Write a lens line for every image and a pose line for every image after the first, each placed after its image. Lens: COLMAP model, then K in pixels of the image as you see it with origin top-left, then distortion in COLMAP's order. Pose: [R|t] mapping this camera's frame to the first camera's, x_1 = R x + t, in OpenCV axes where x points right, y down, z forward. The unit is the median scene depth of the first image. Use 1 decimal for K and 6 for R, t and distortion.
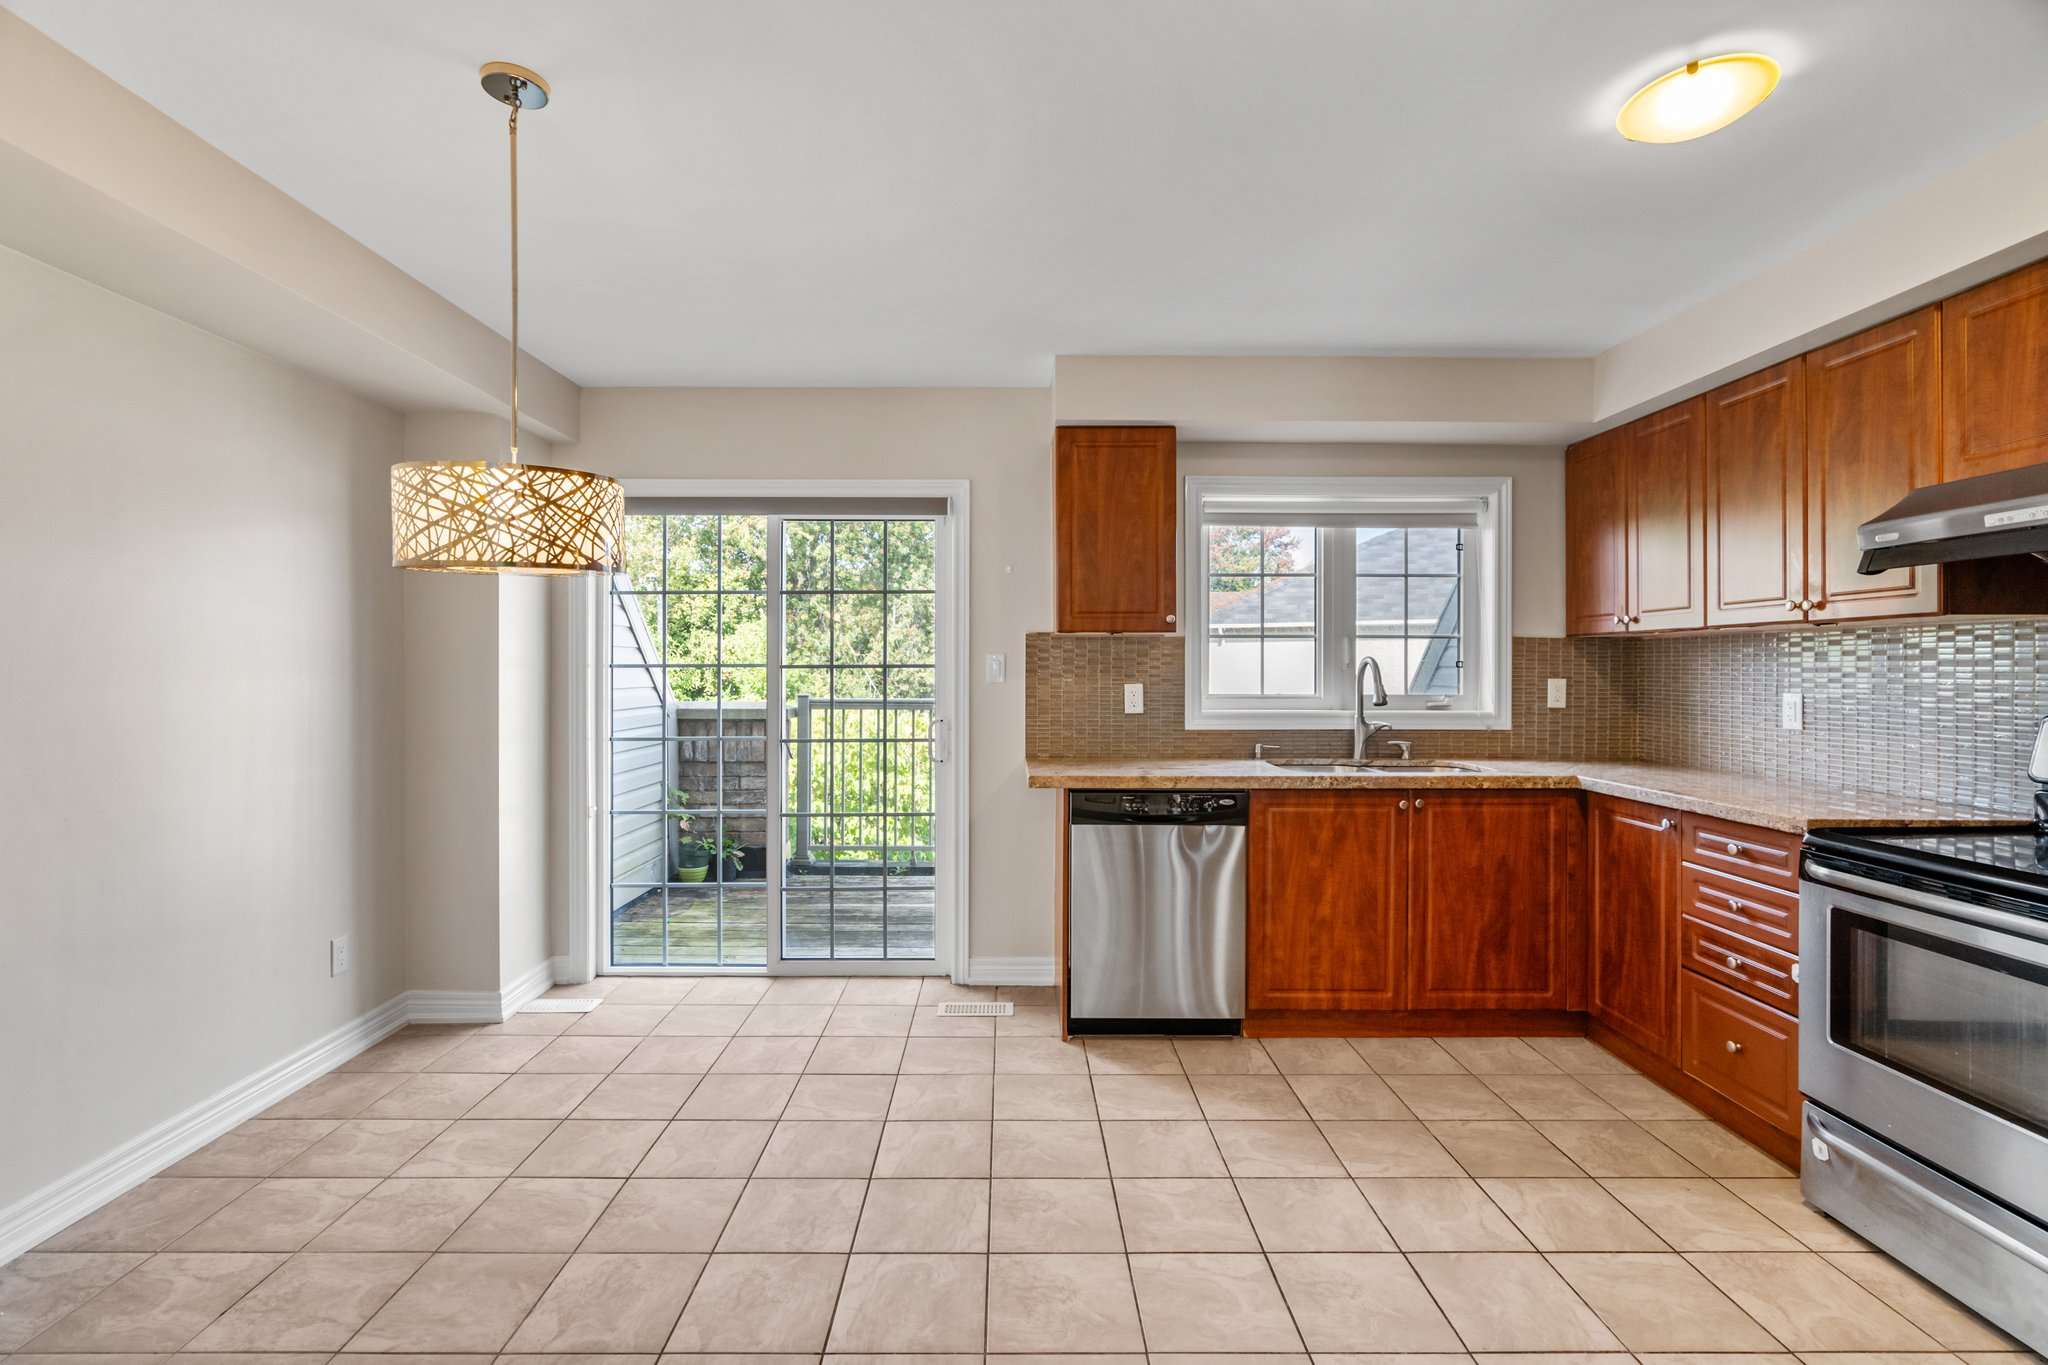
lens RADIAL K [[944.7, 0, 1022.7], [0, 944.7, 668.1], [0, 0, 1]] dist [0.000438, 0.000625]
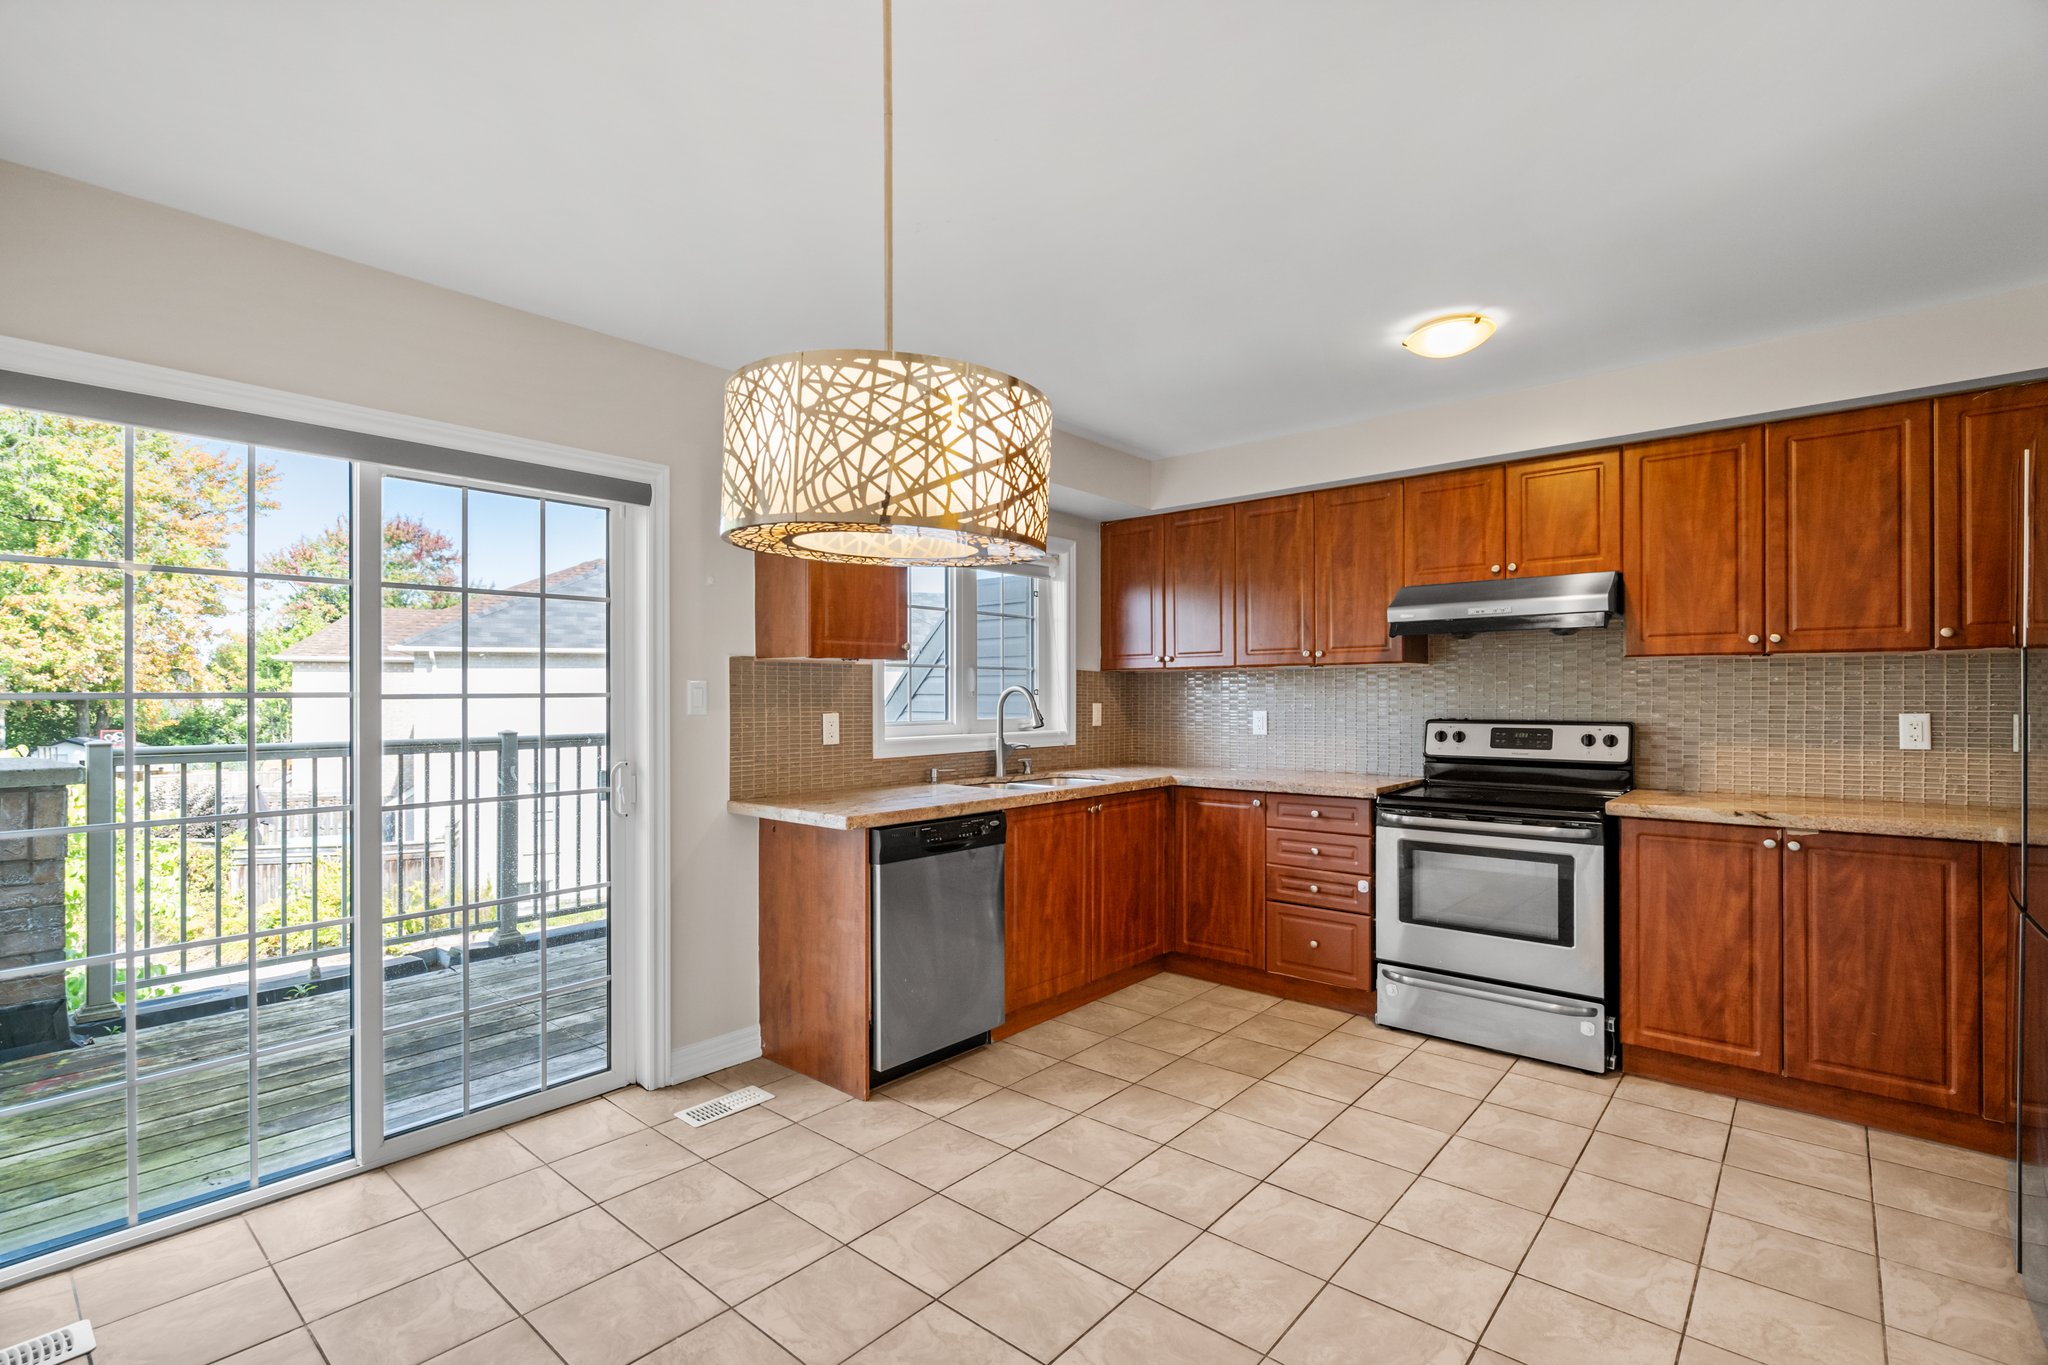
lens RADIAL K [[934.2, 0, 1013.0], [0, 934.2, 698.5], [0, 0, 1]] dist [-0.013653, 0.012009]
pose [[0.667498, -0.006029, 0.744587, -0.564129], [0.004693, 0.999981, 0.003890, -0.001001], [-0.744597, 0.000898, 0.667514, 0.300710]]
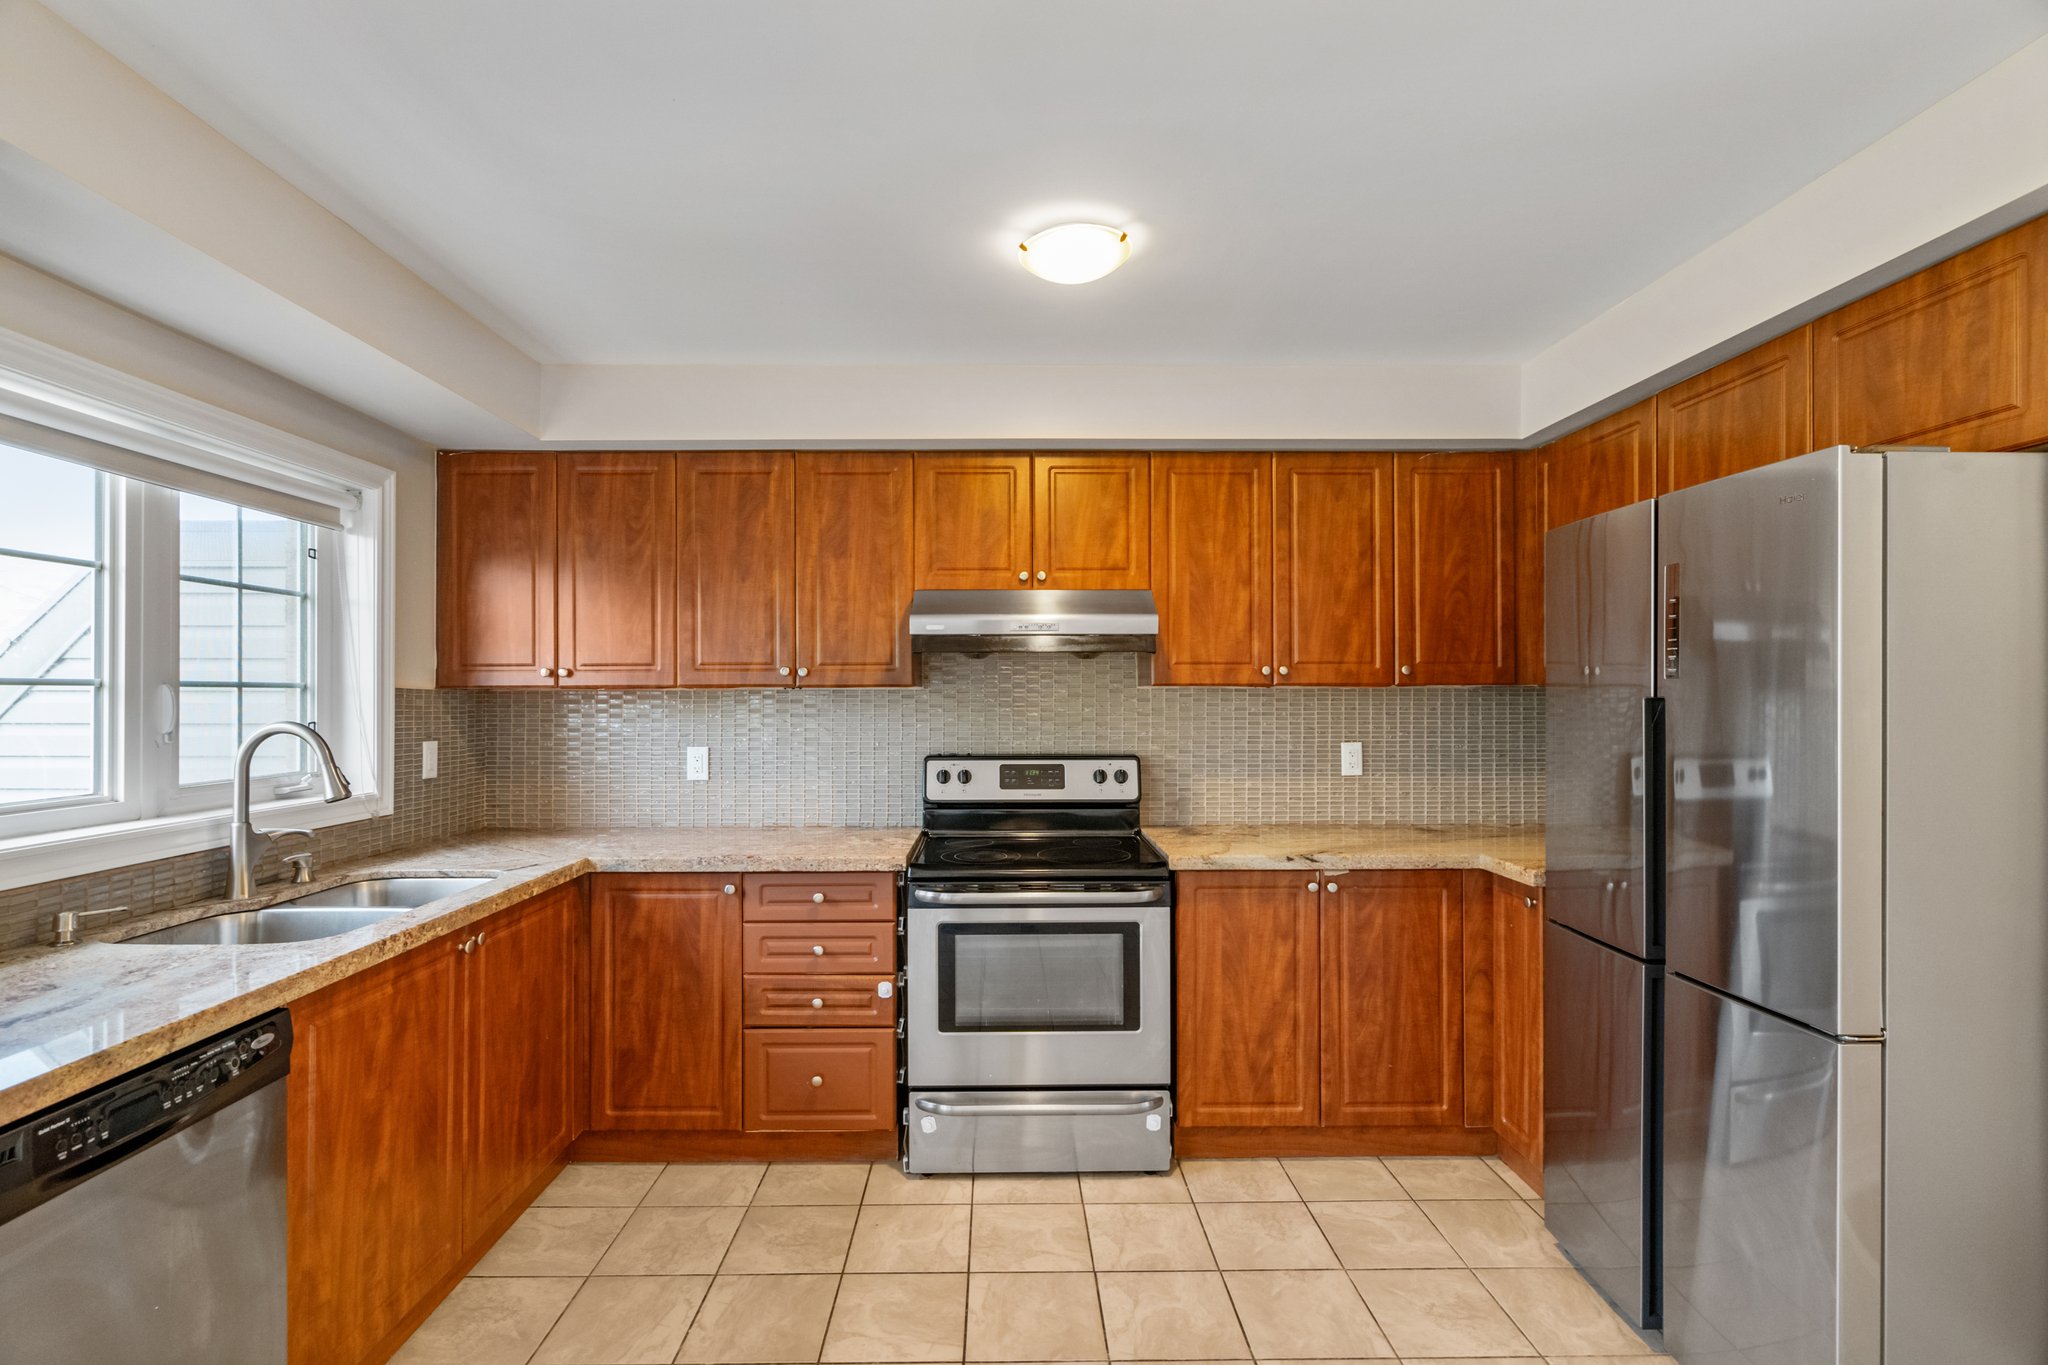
lens RADIAL K [[936.4, 0, 1008.5], [0, 936.4, 693.0], [0, 0, 1]] dist [-0.006268, 0.004019]
pose [[0.003388, 0.001547, 0.999993, -0.263483], [0.002580, 0.999995, -0.001556, -0.033348], [-0.999991, 0.002585, 0.003384, 0.644709]]
